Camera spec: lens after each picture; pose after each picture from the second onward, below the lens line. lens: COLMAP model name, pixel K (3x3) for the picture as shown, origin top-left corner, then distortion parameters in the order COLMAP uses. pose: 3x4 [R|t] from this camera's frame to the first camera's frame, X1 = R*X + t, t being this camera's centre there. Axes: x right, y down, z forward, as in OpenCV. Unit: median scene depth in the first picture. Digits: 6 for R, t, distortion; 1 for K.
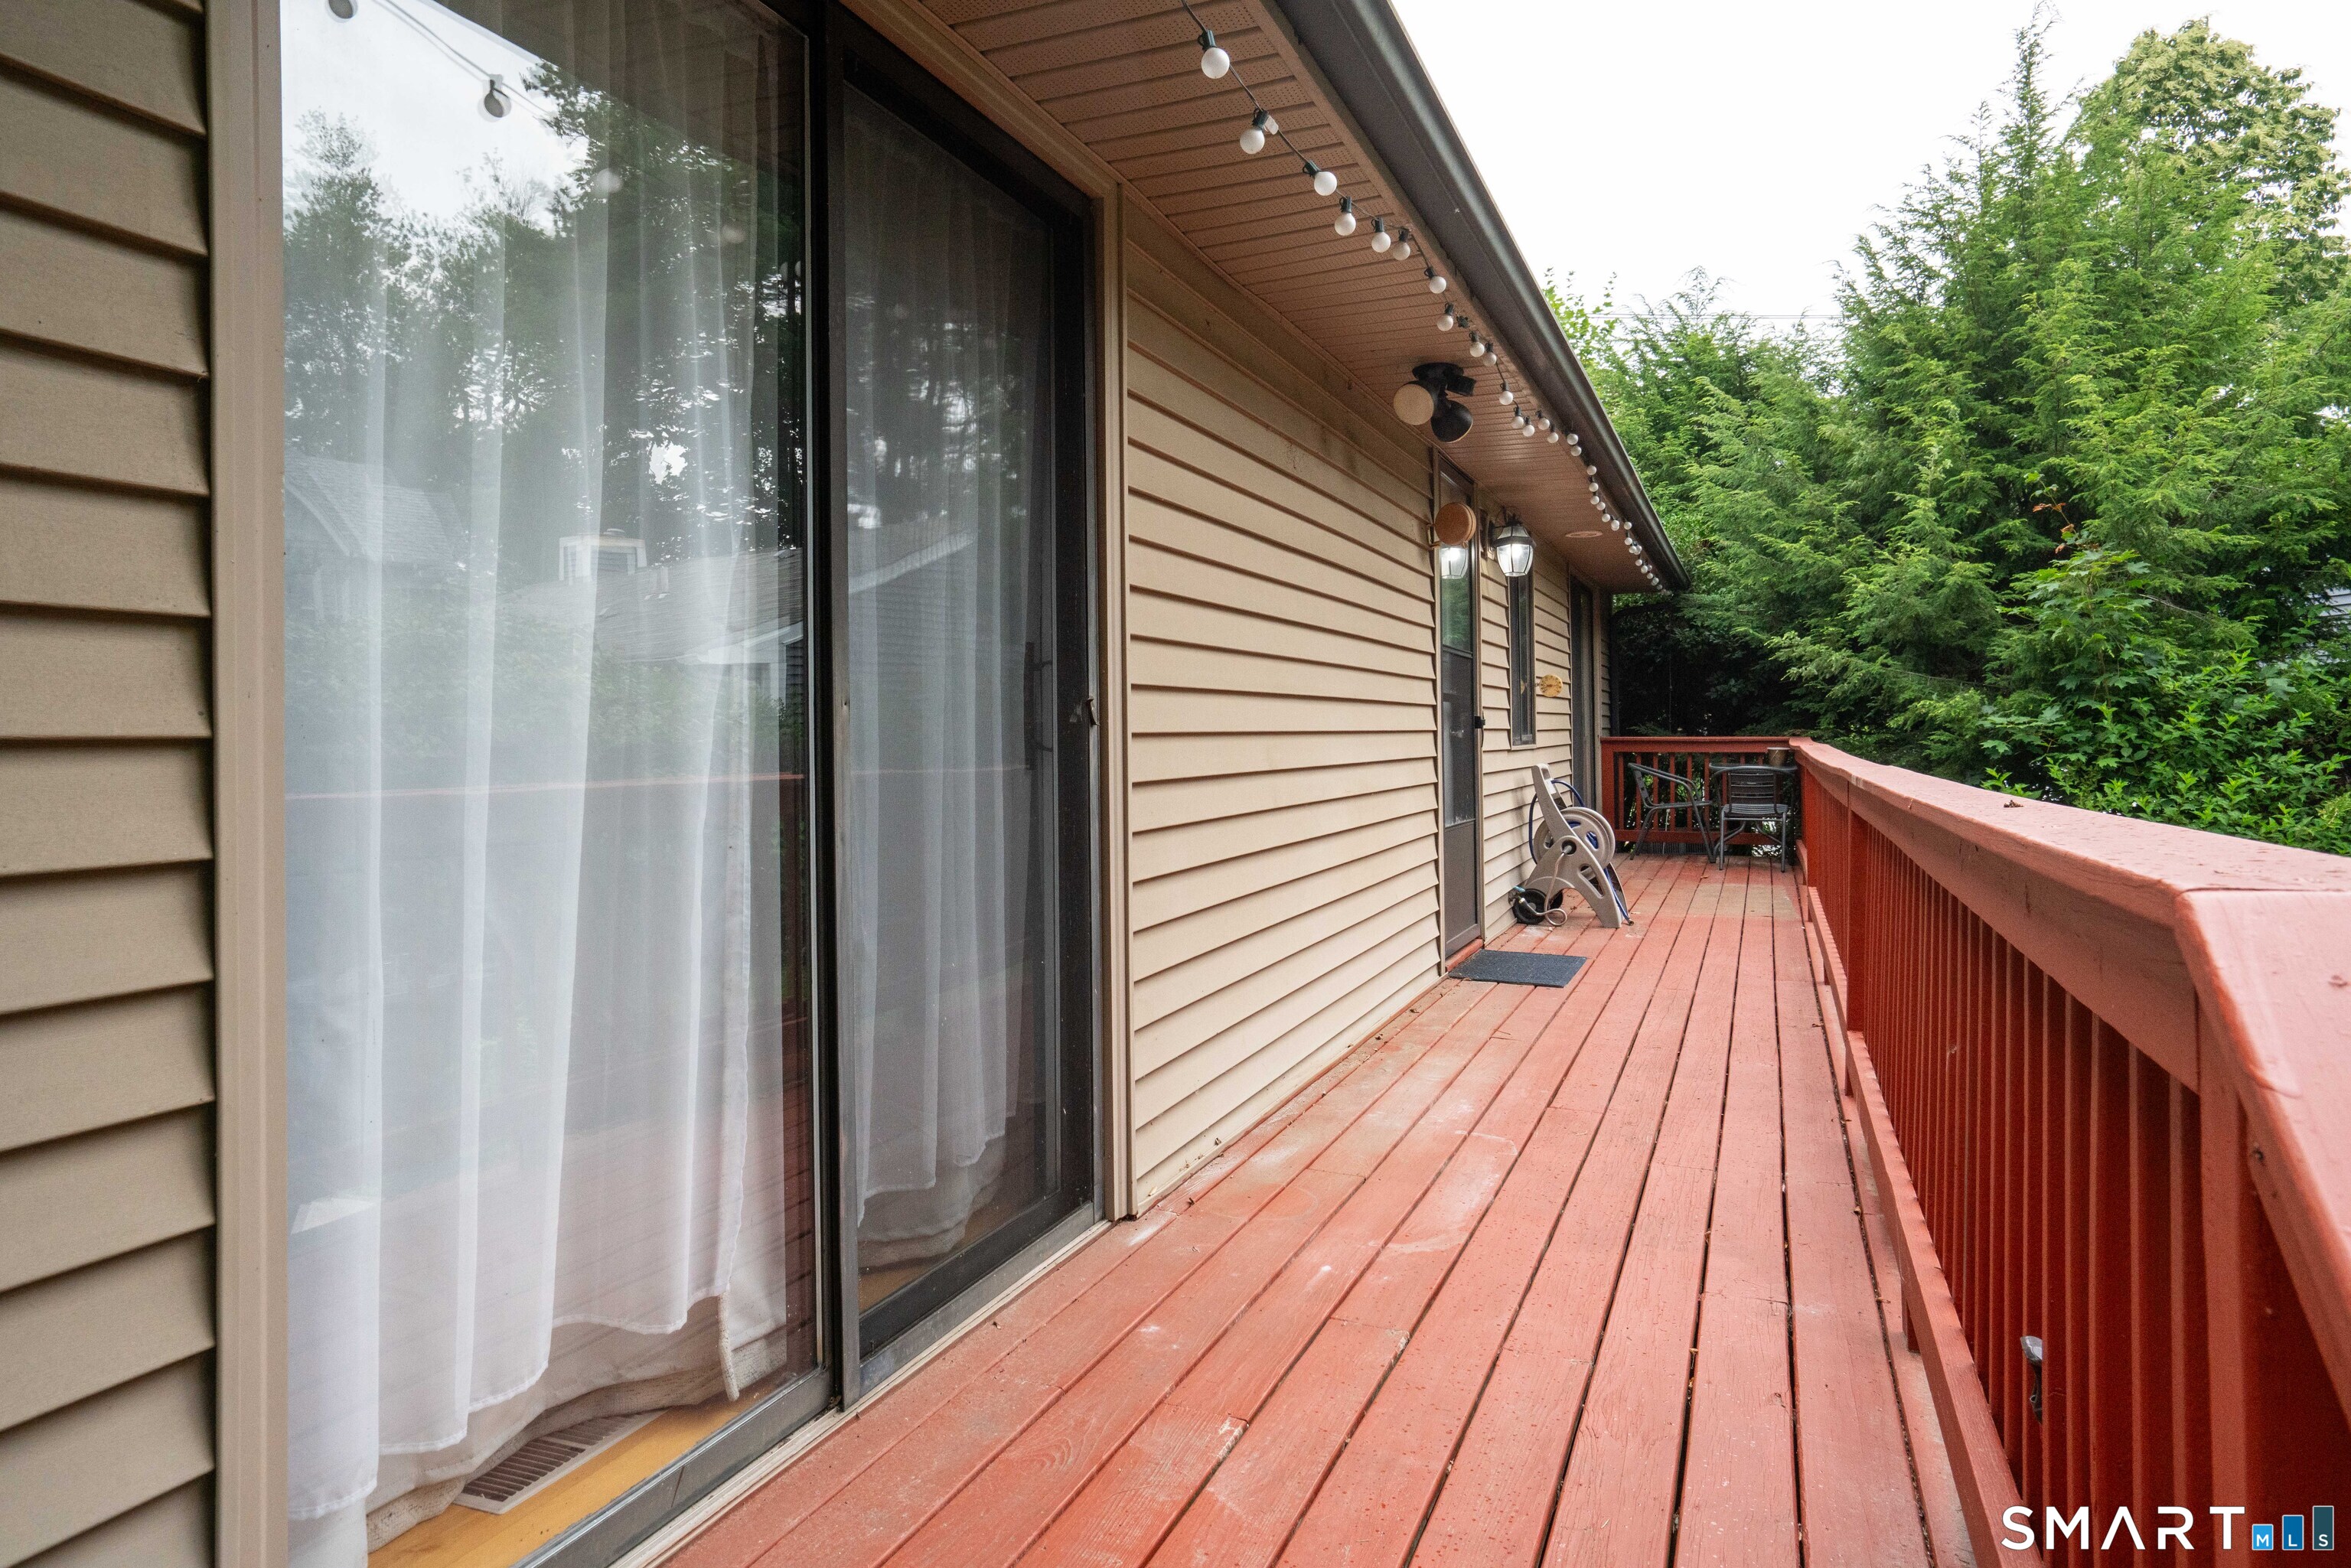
lens RADIAL K [[1504.6, 0, 1172.3], [0, 1504.6, 722.7], [0, 0, 1]] dist [-0.000692, 0.028765]
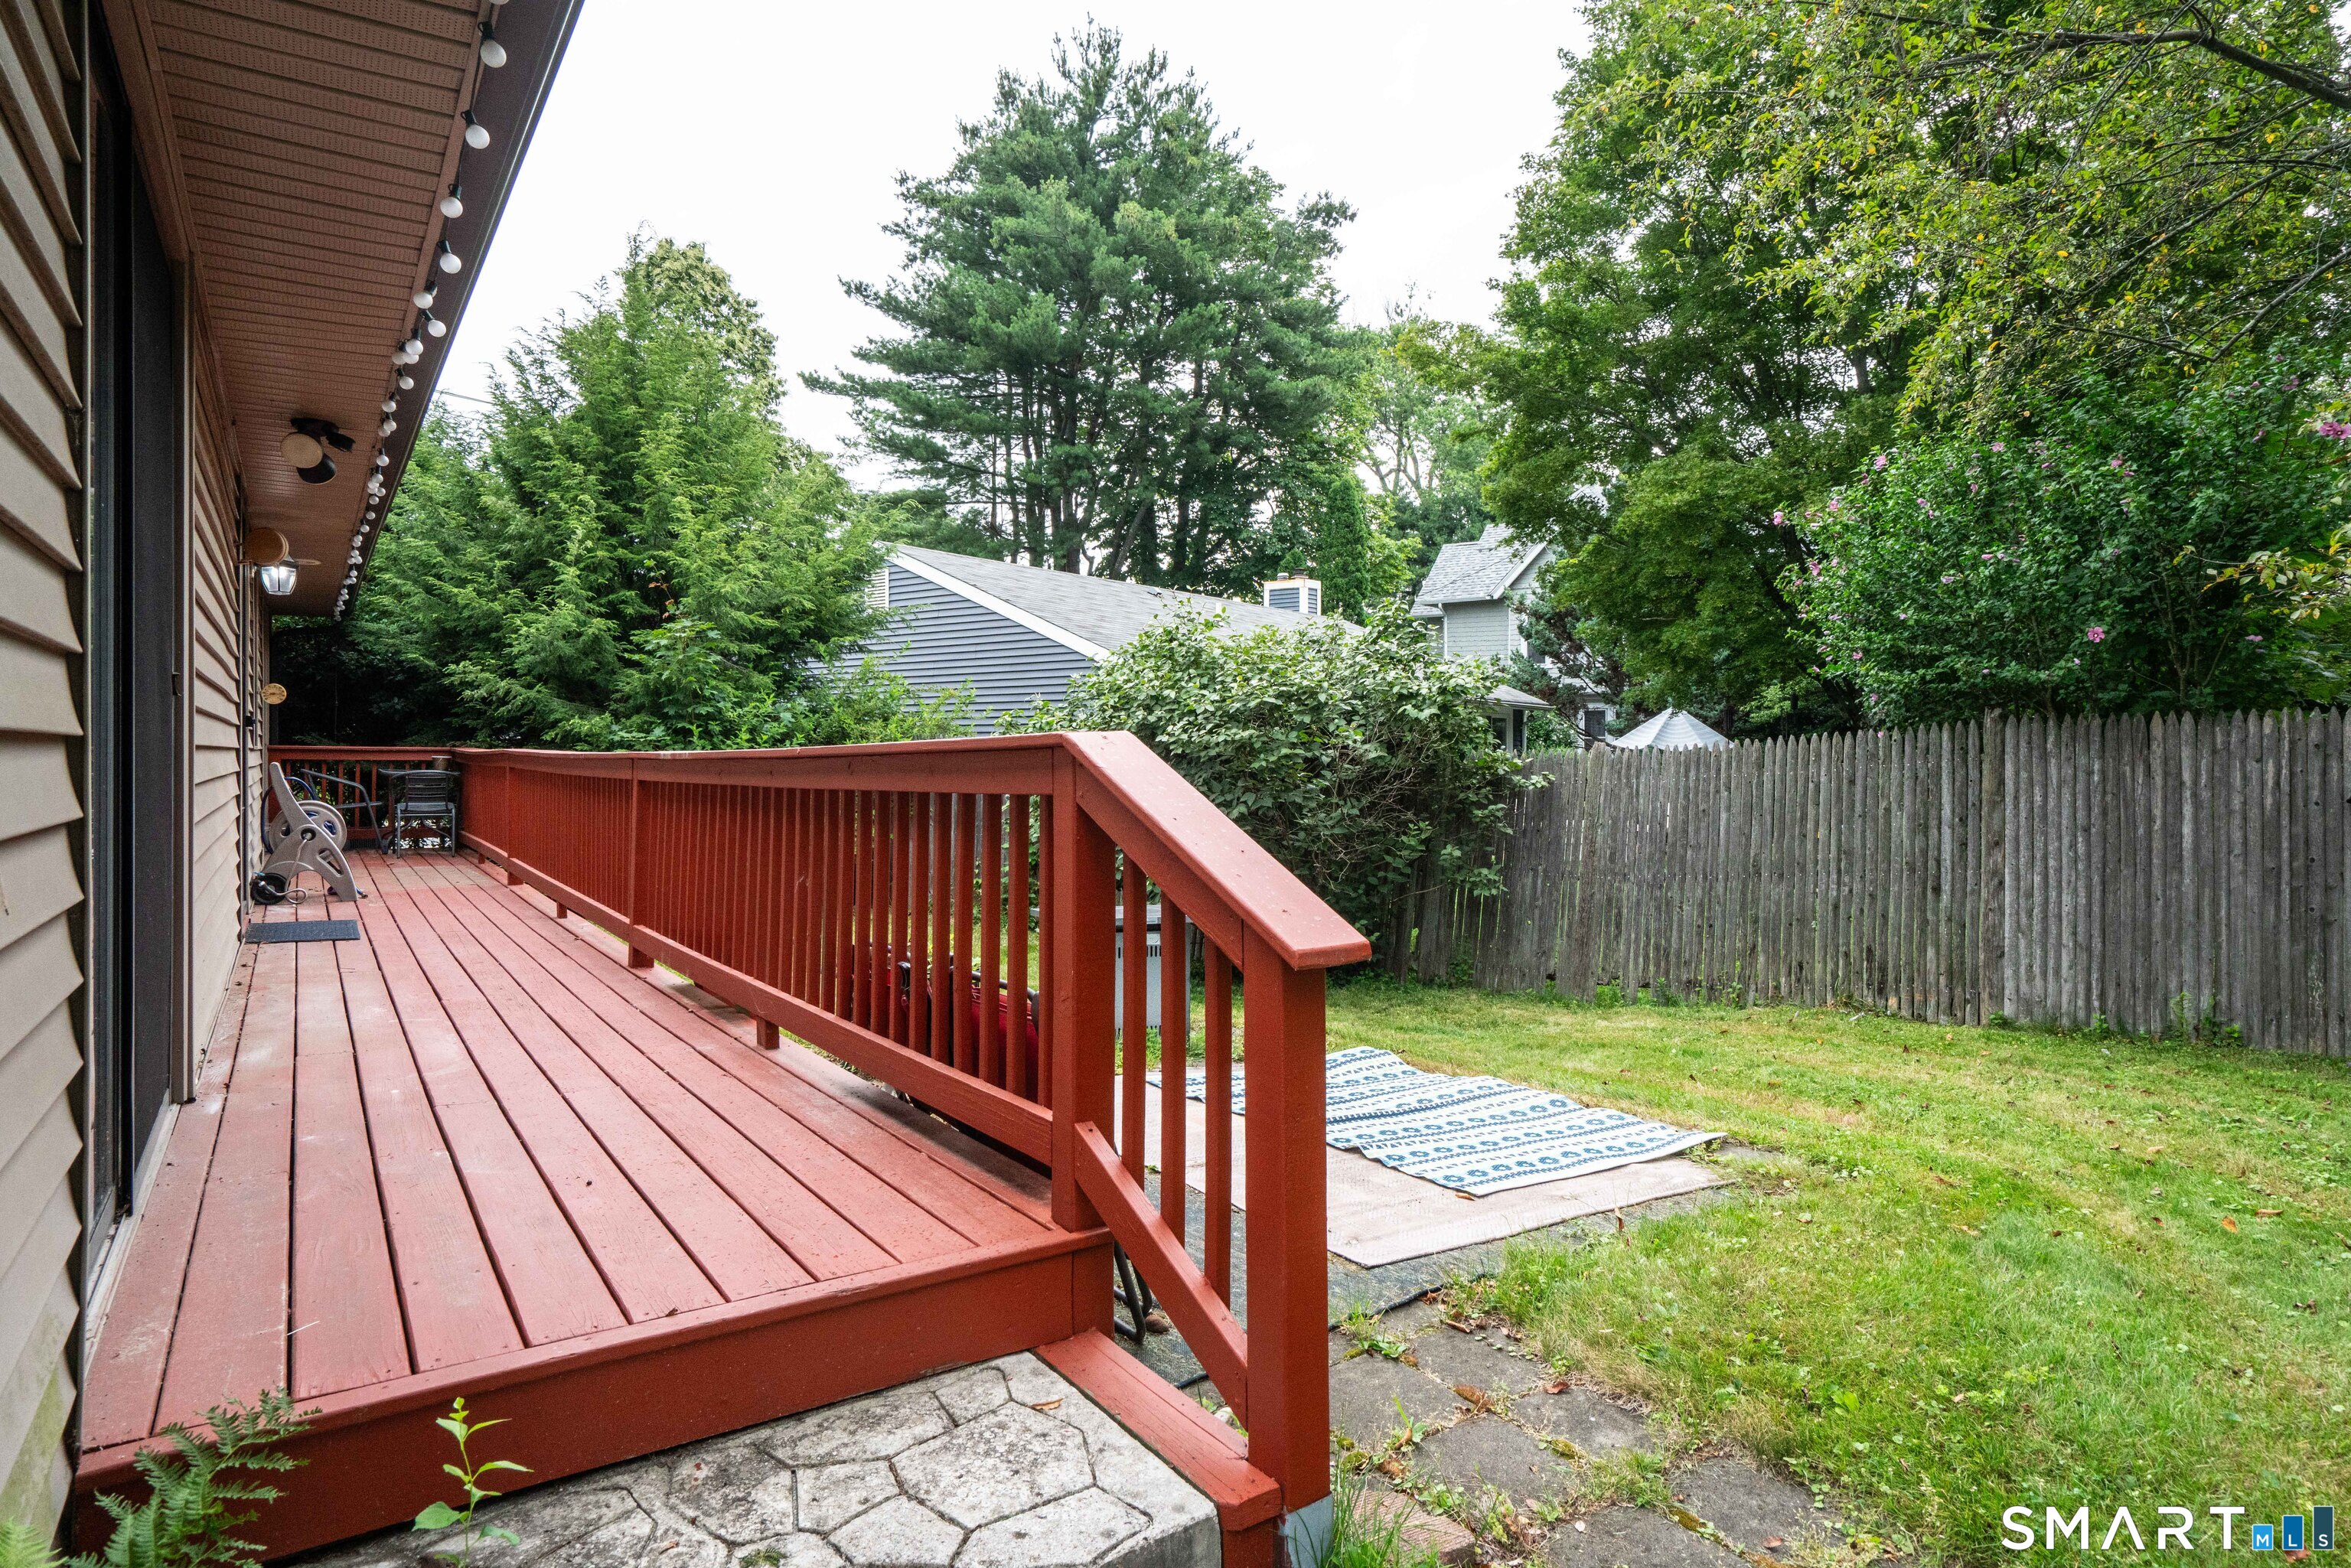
lens RADIAL K [[1319.6, 0, 1175.5], [0, 1319.6, 784.0], [0, 0, 1]] dist [-0.000671, -0.000195]
pose [[0.558557, -0.006266, 0.829442, -0.164613], [-0.013140, 0.999779, 0.016402, 0.015483], [-0.829362, -0.020061, 0.558352, -0.090191]]
